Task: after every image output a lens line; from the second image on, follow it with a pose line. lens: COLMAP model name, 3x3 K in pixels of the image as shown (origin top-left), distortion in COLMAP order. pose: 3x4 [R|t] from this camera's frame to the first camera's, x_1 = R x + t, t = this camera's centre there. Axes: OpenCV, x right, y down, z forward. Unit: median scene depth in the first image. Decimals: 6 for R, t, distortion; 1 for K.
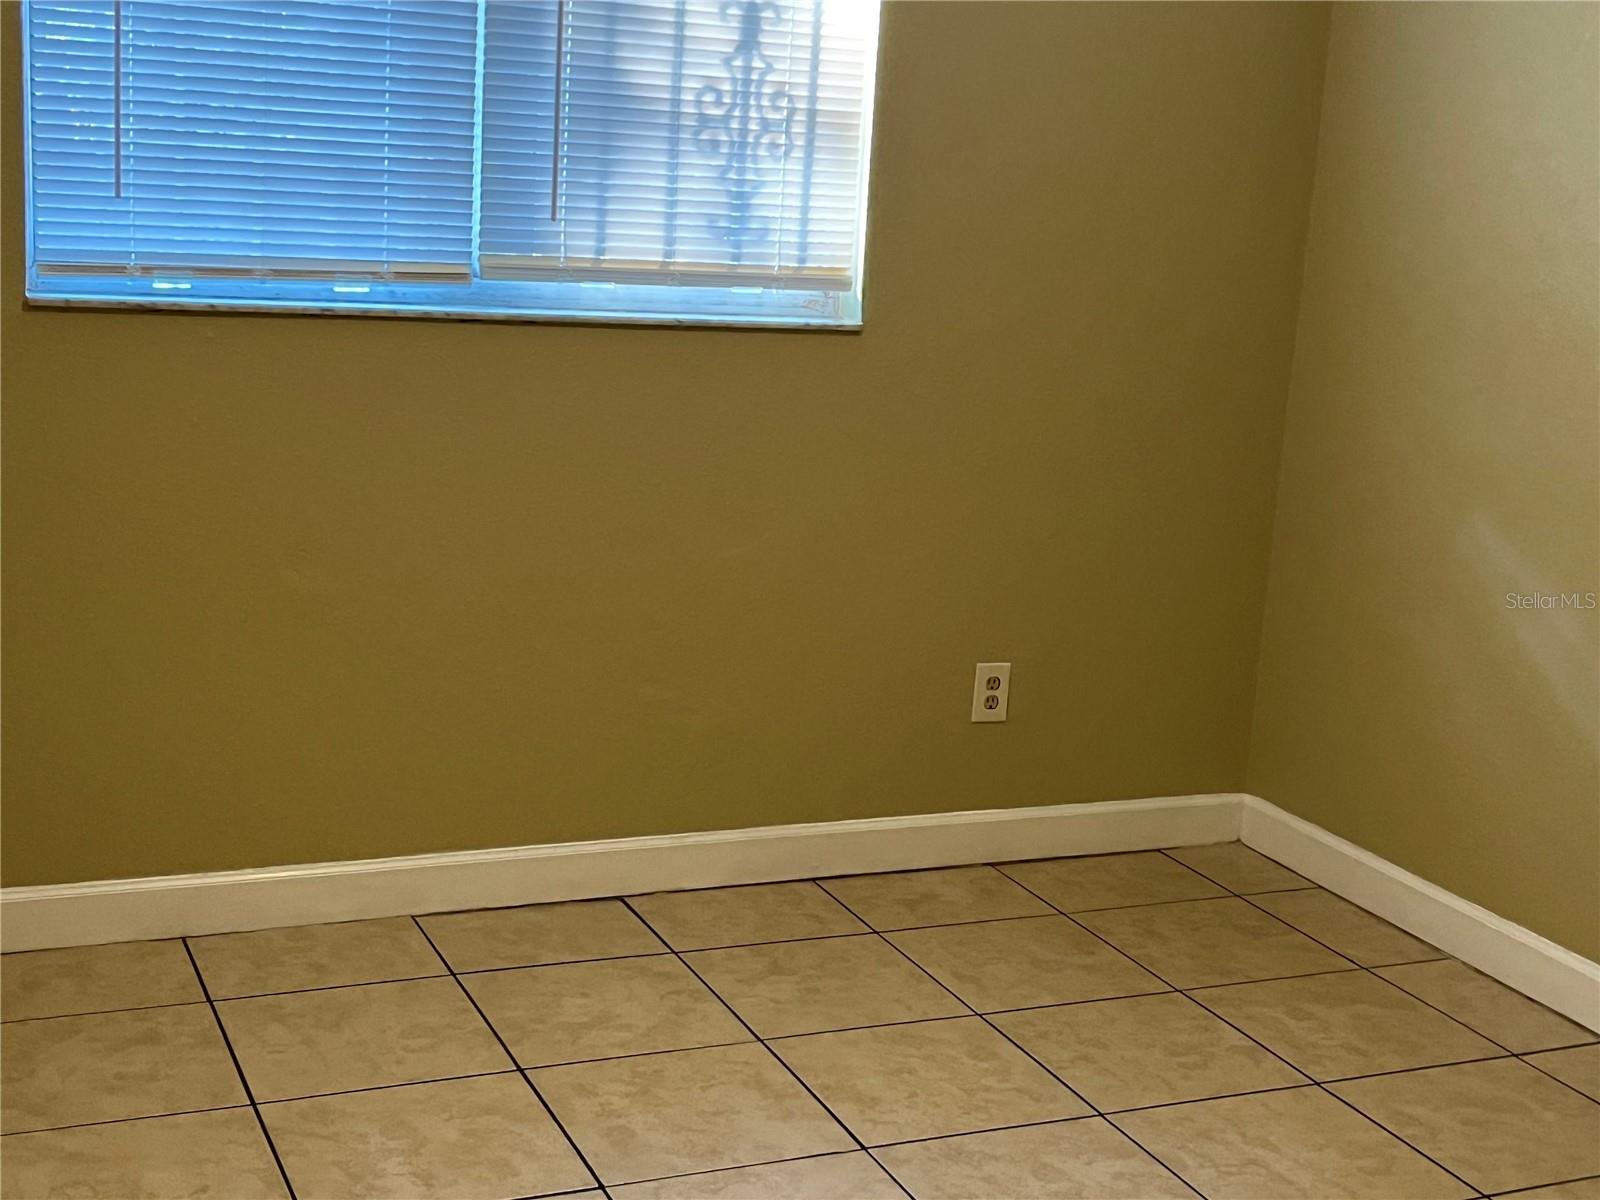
lens RADIAL K [[2214.0, 0, 800.3], [0, 2214.0, 600.2], [0, 0, 1]] dist [0.059943, 0.000000]
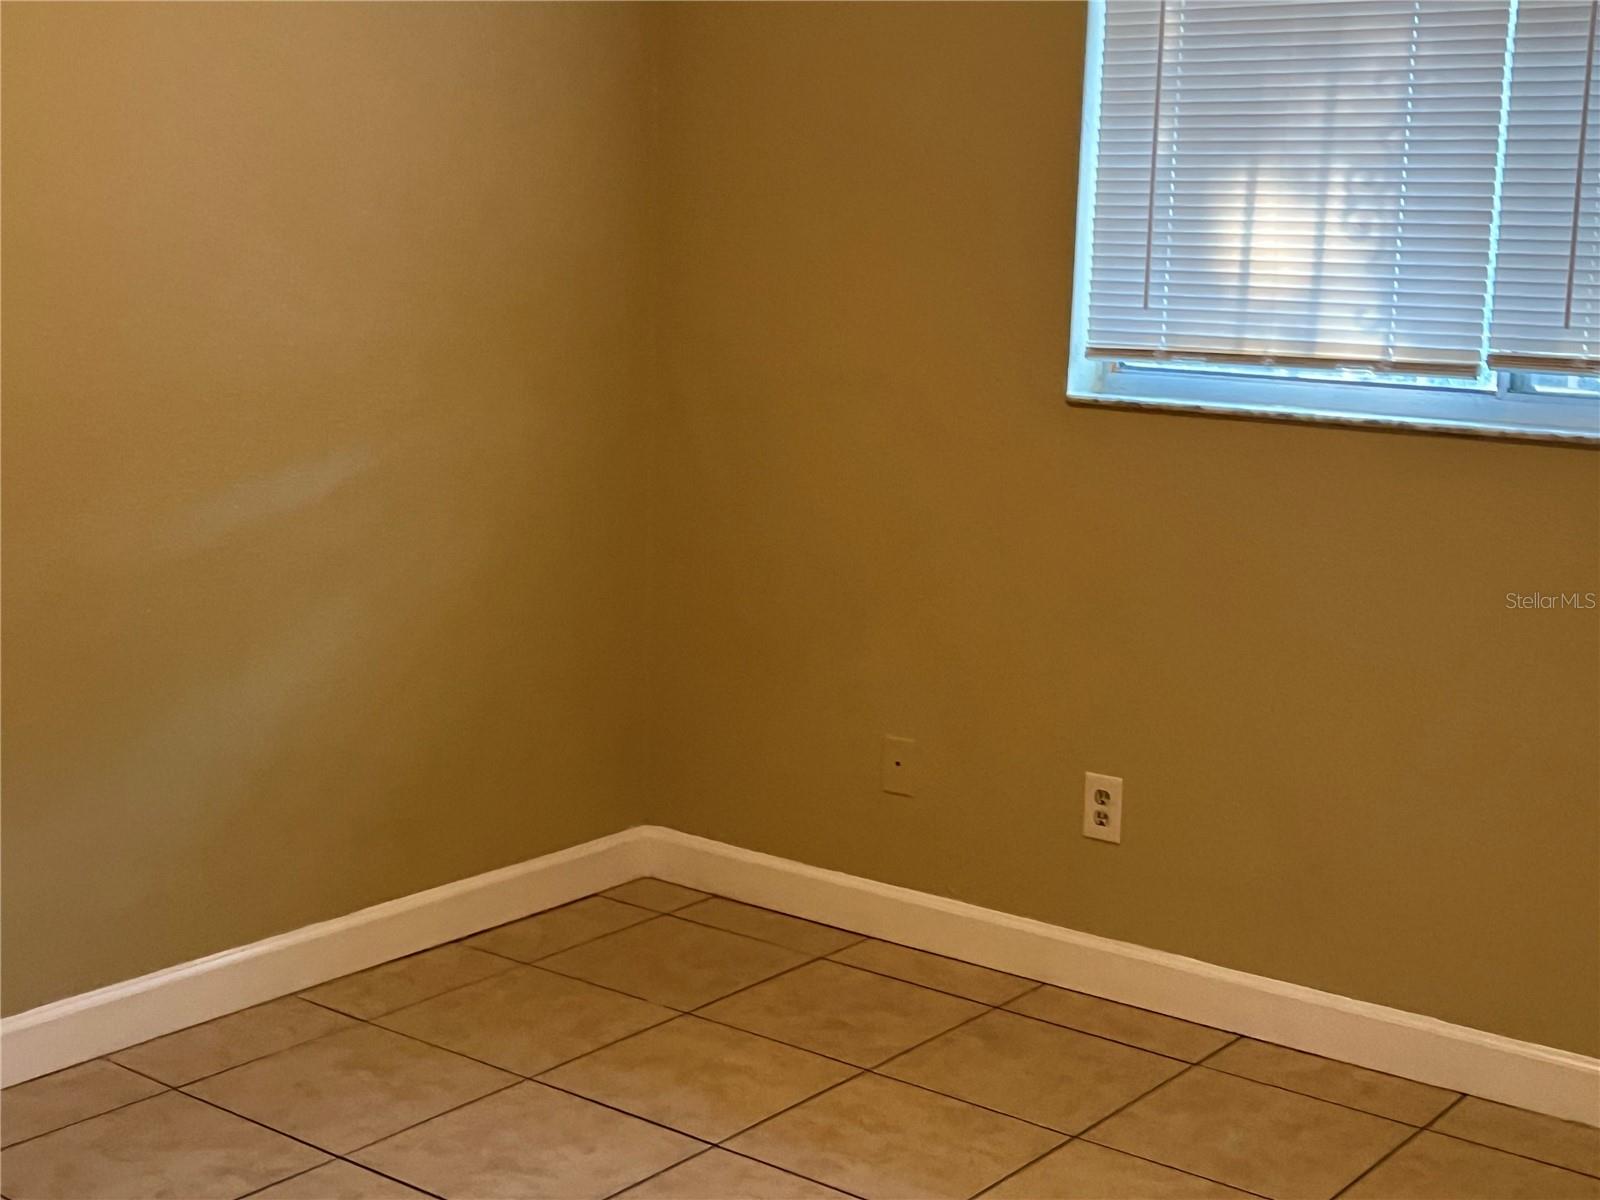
lens RADIAL K [[2214.0, 0, 801.6], [0, 2214.0, 605.3], [0, 0, 1]] dist [0.059943, 0.000000]
pose [[0.487225, 0.103027, -0.867178, 0.665603], [-0.176558, 0.984131, 0.017723, -0.027547], [0.855242, 0.144472, 0.497684, 0.368801]]
